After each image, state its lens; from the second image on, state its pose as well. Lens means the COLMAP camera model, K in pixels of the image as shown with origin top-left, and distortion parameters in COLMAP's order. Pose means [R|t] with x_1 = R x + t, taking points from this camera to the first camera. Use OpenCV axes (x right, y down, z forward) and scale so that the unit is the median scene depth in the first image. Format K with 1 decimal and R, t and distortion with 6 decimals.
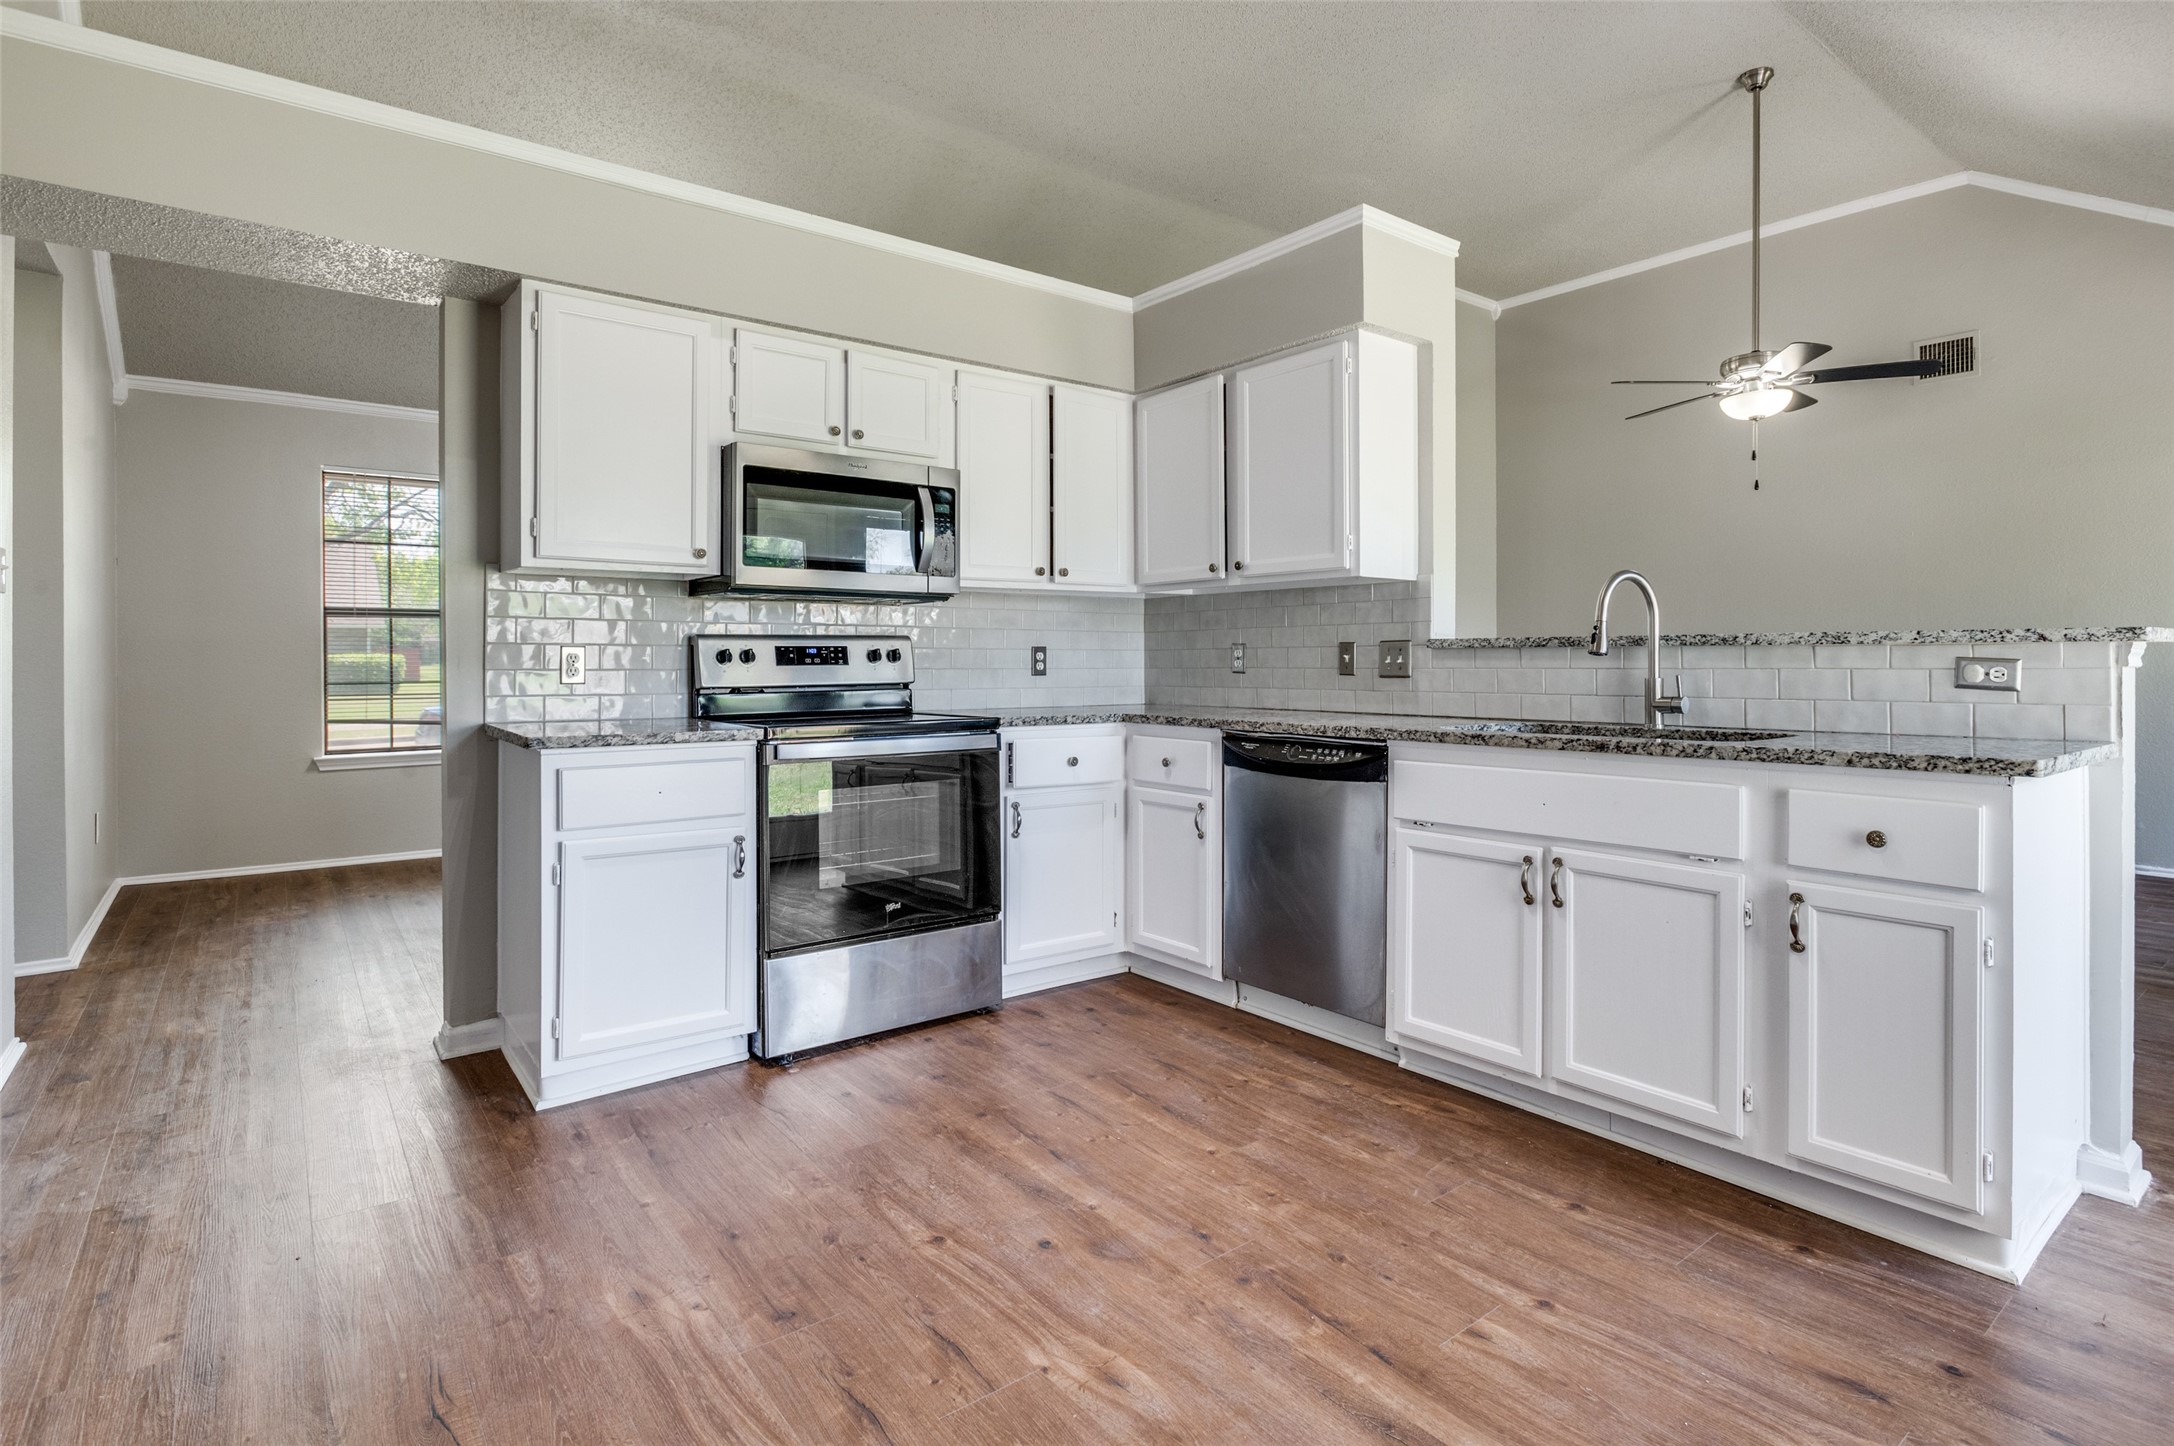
lens RADIAL K [[1075.1, 0, 1085.2], [0, 1075.1, 616.3], [0, 0, 1]] dist [-0.019595, 0.001015]
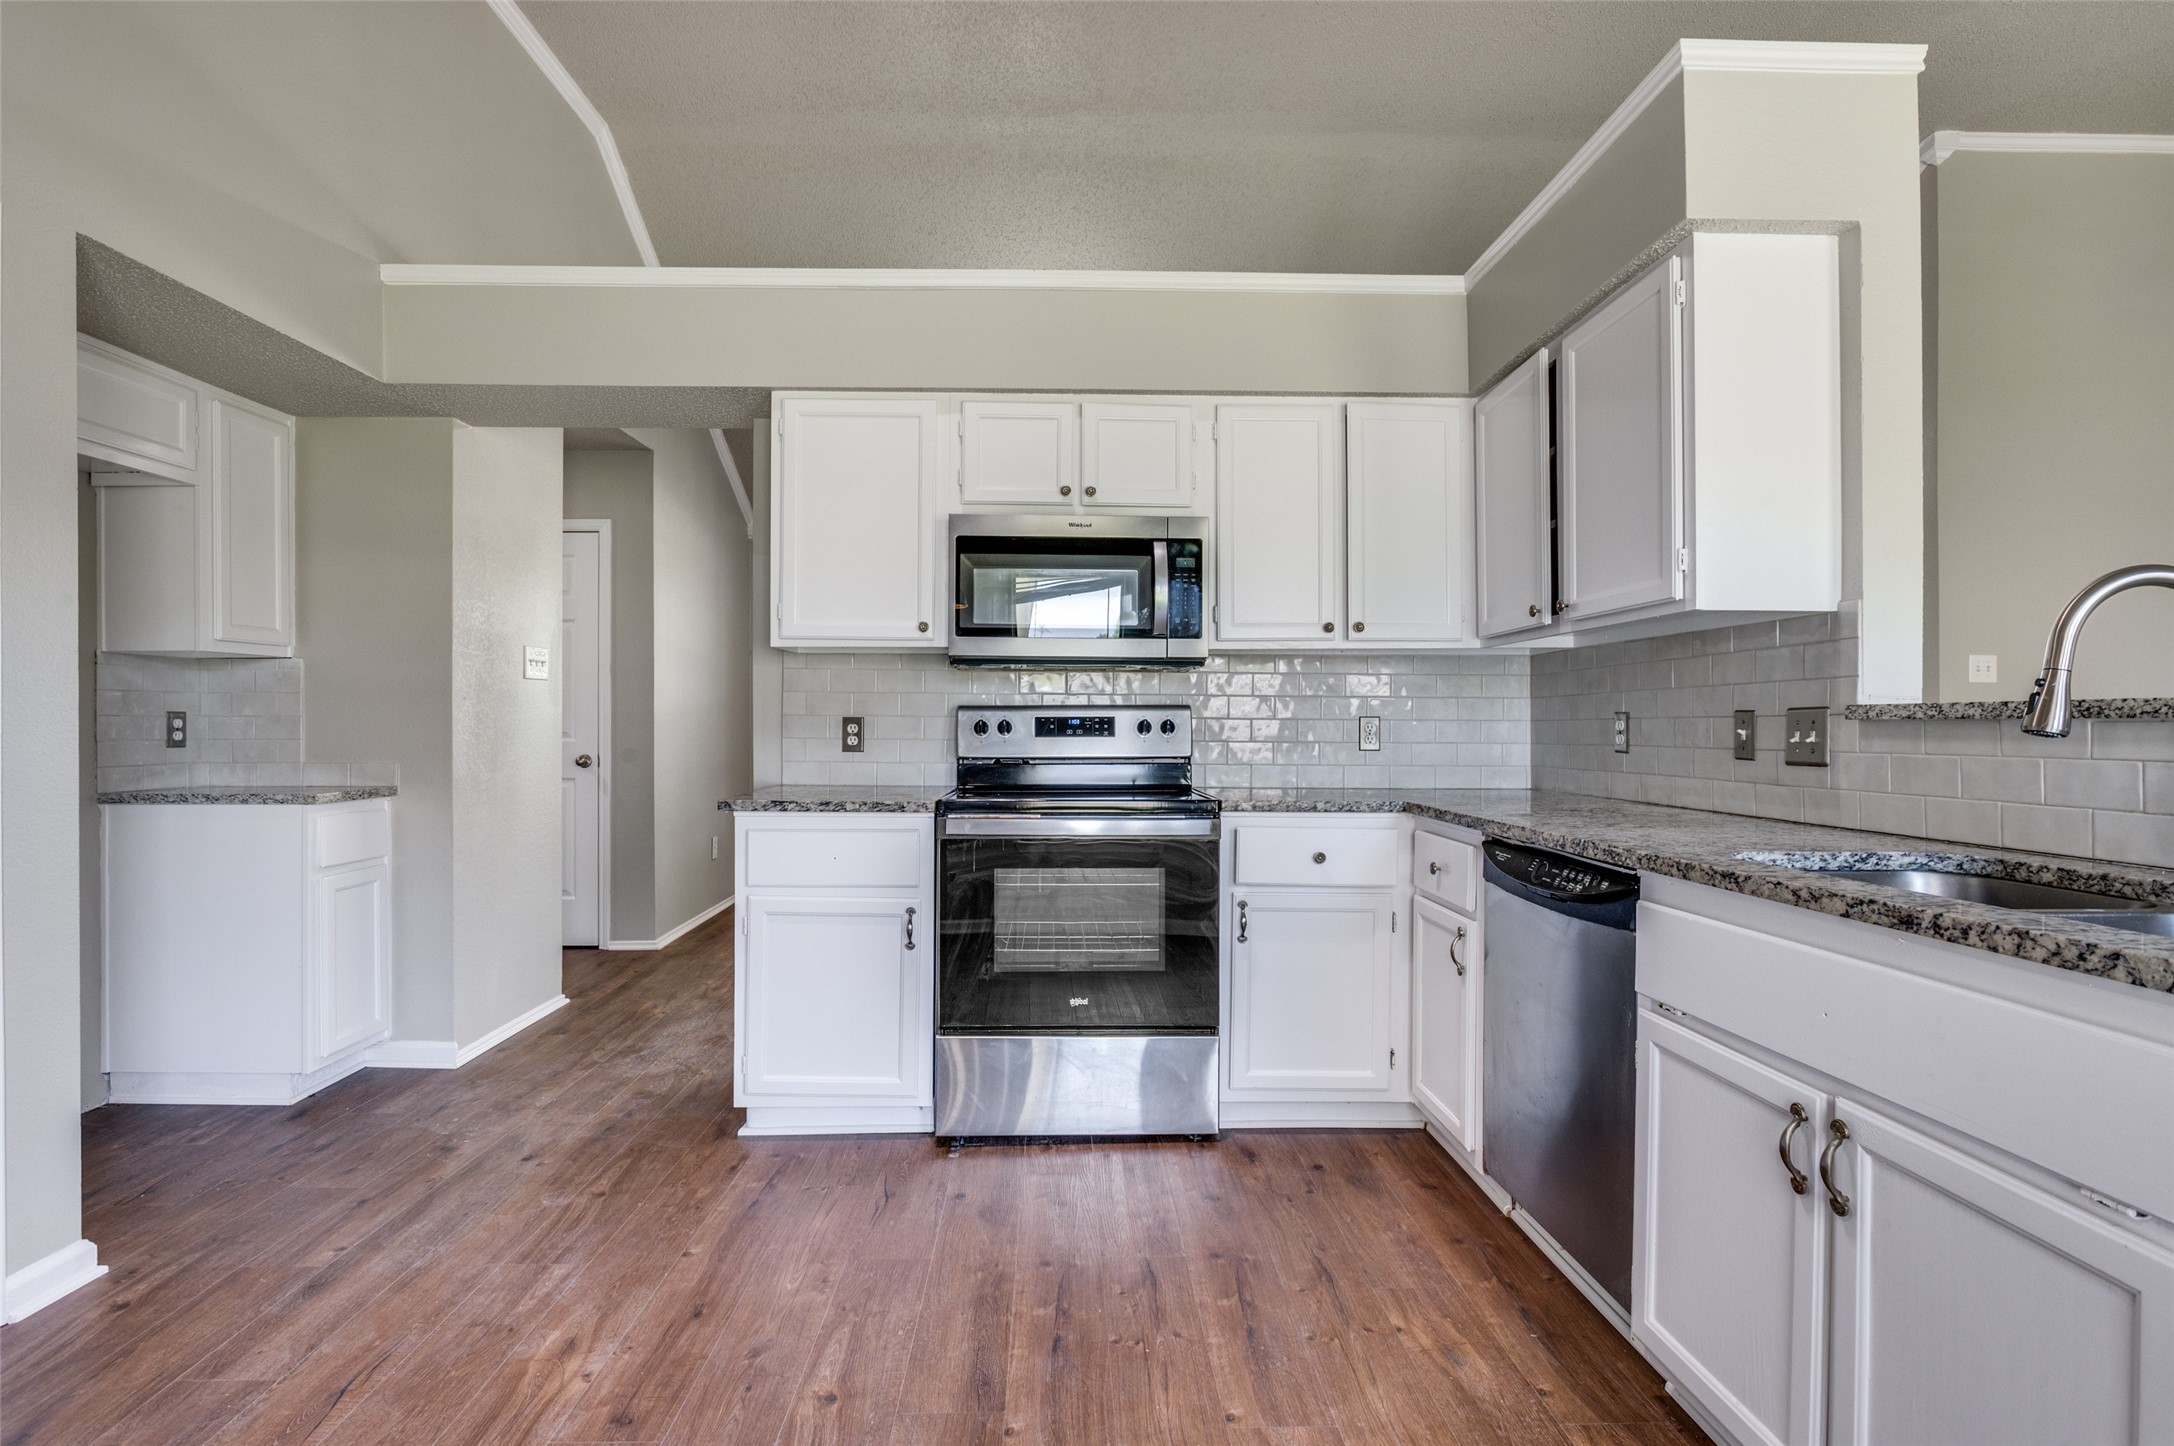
lens RADIAL K [[1031.7, 0, 1079.5], [0, 1031.7, 689.5], [0, 0, 1]] dist [-0.016500, 0.000598]
pose [[0.804725, -0.016054, -0.593431, 0.373231], [0.018737, 0.999823, -0.001639, 0.006090], [0.593352, -0.009800, 0.804883, 0.317259]]
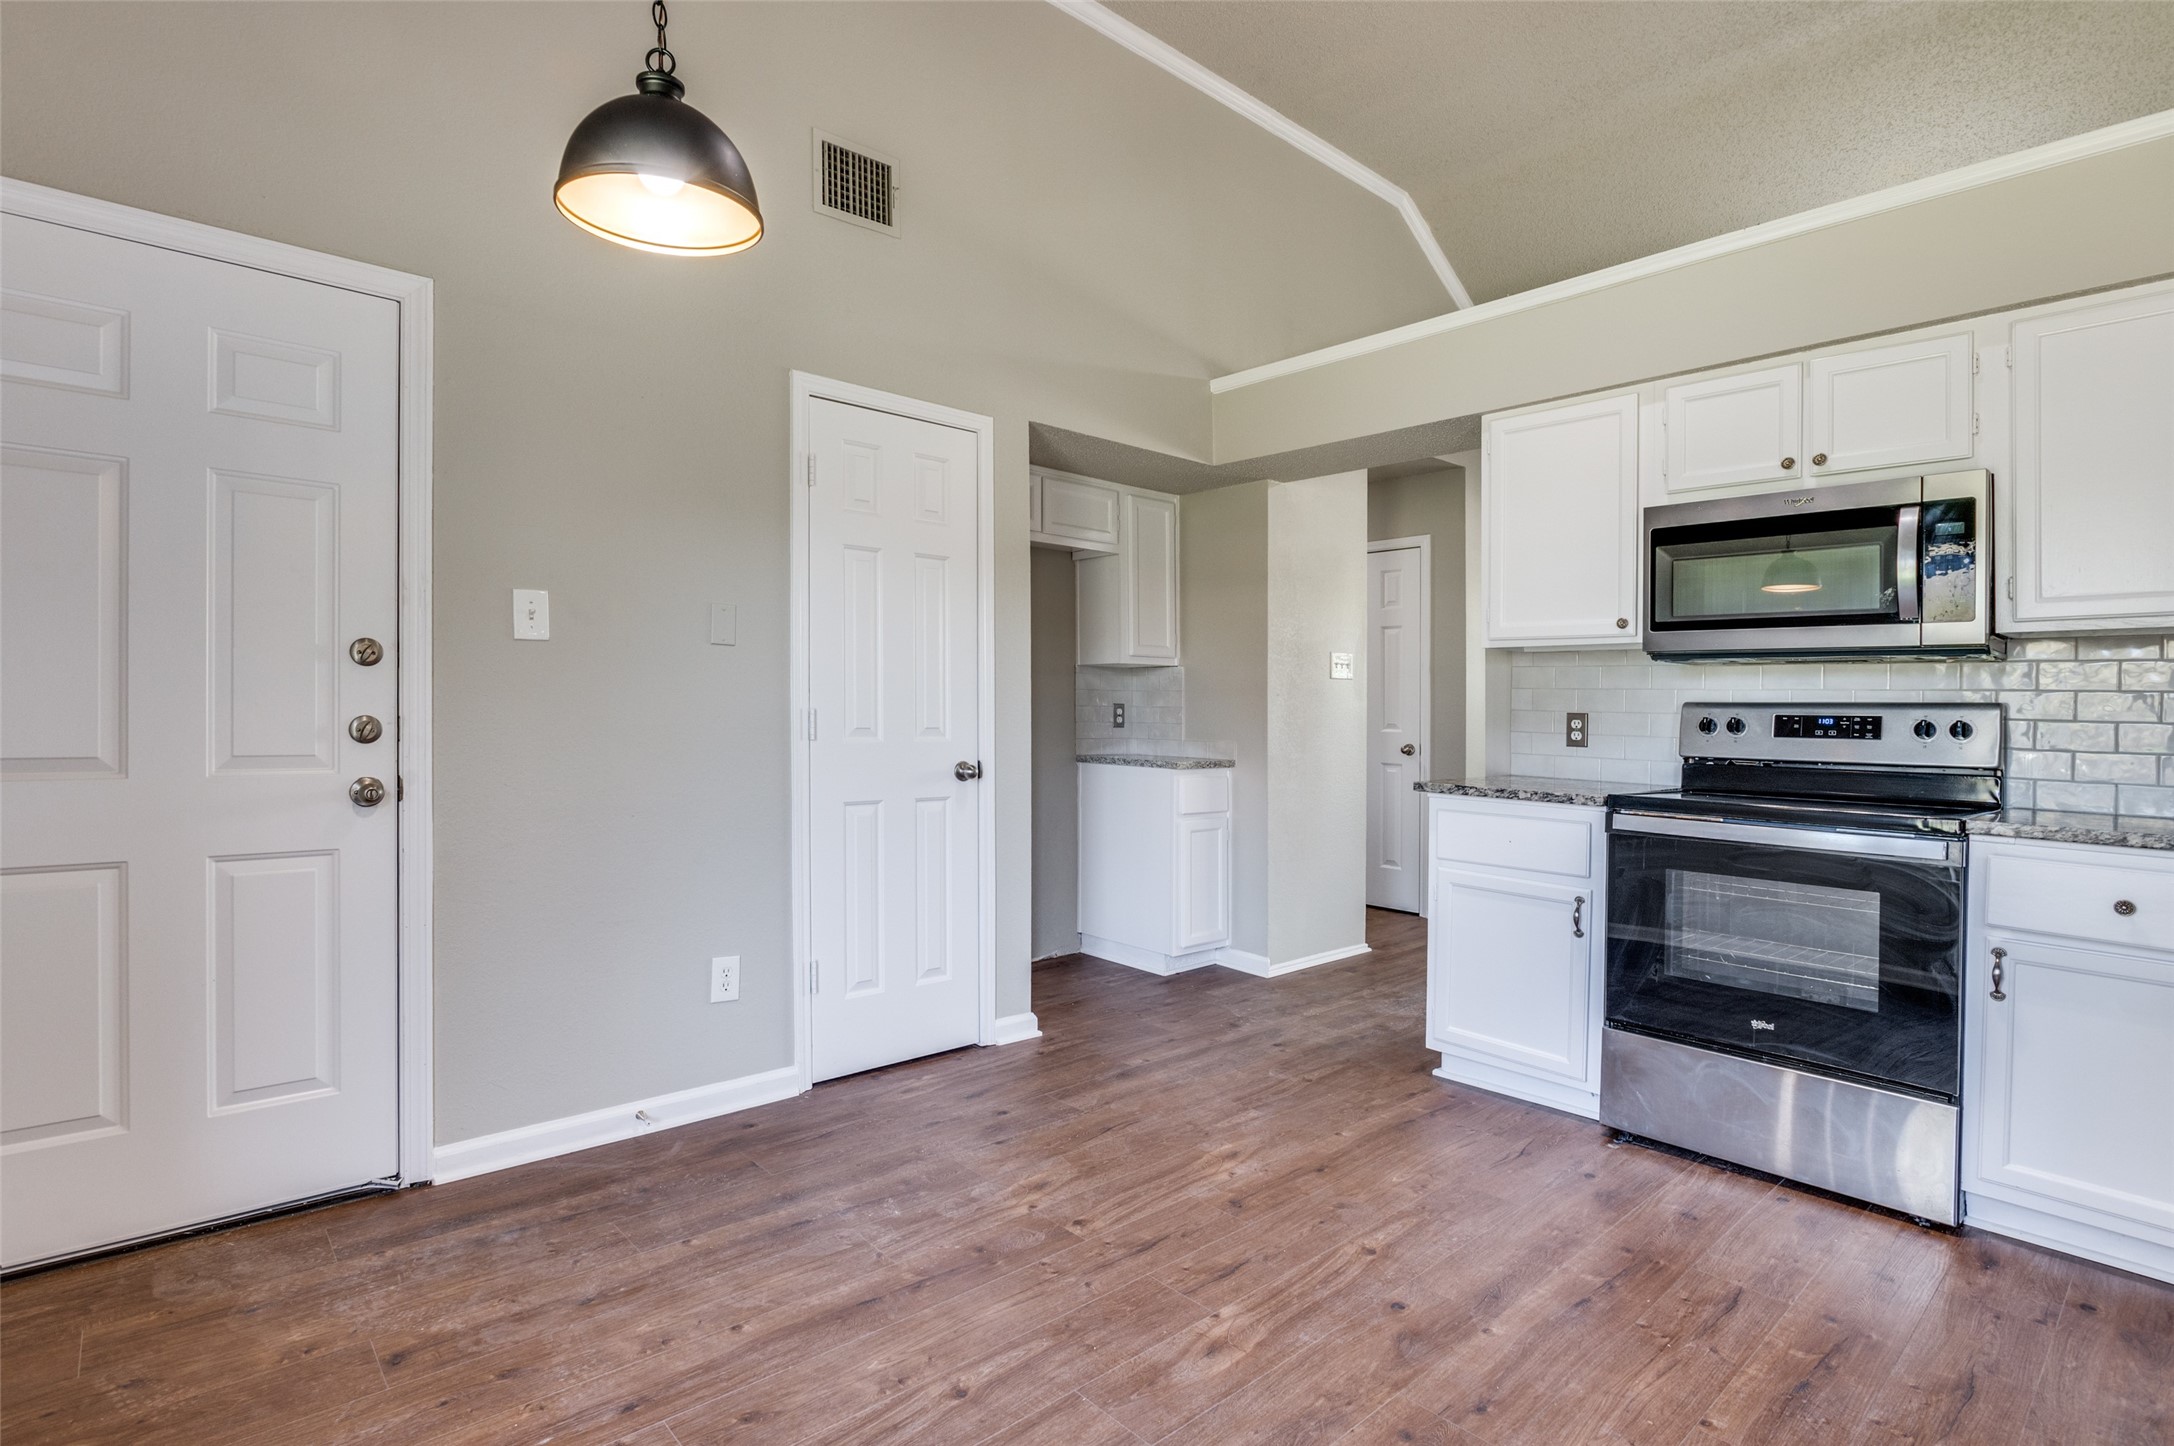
lens RADIAL K [[1056.1, 0, 1075.8], [0, 1056.1, 679.3], [0, 0, 1]] dist [-0.014988, 0.000770]
pose [[0.066576, -0.025482, -0.997456, 0.655362], [0.017566, 0.999549, -0.024363, 0.011144], [0.997627, -0.015899, 0.066994, 0.443982]]
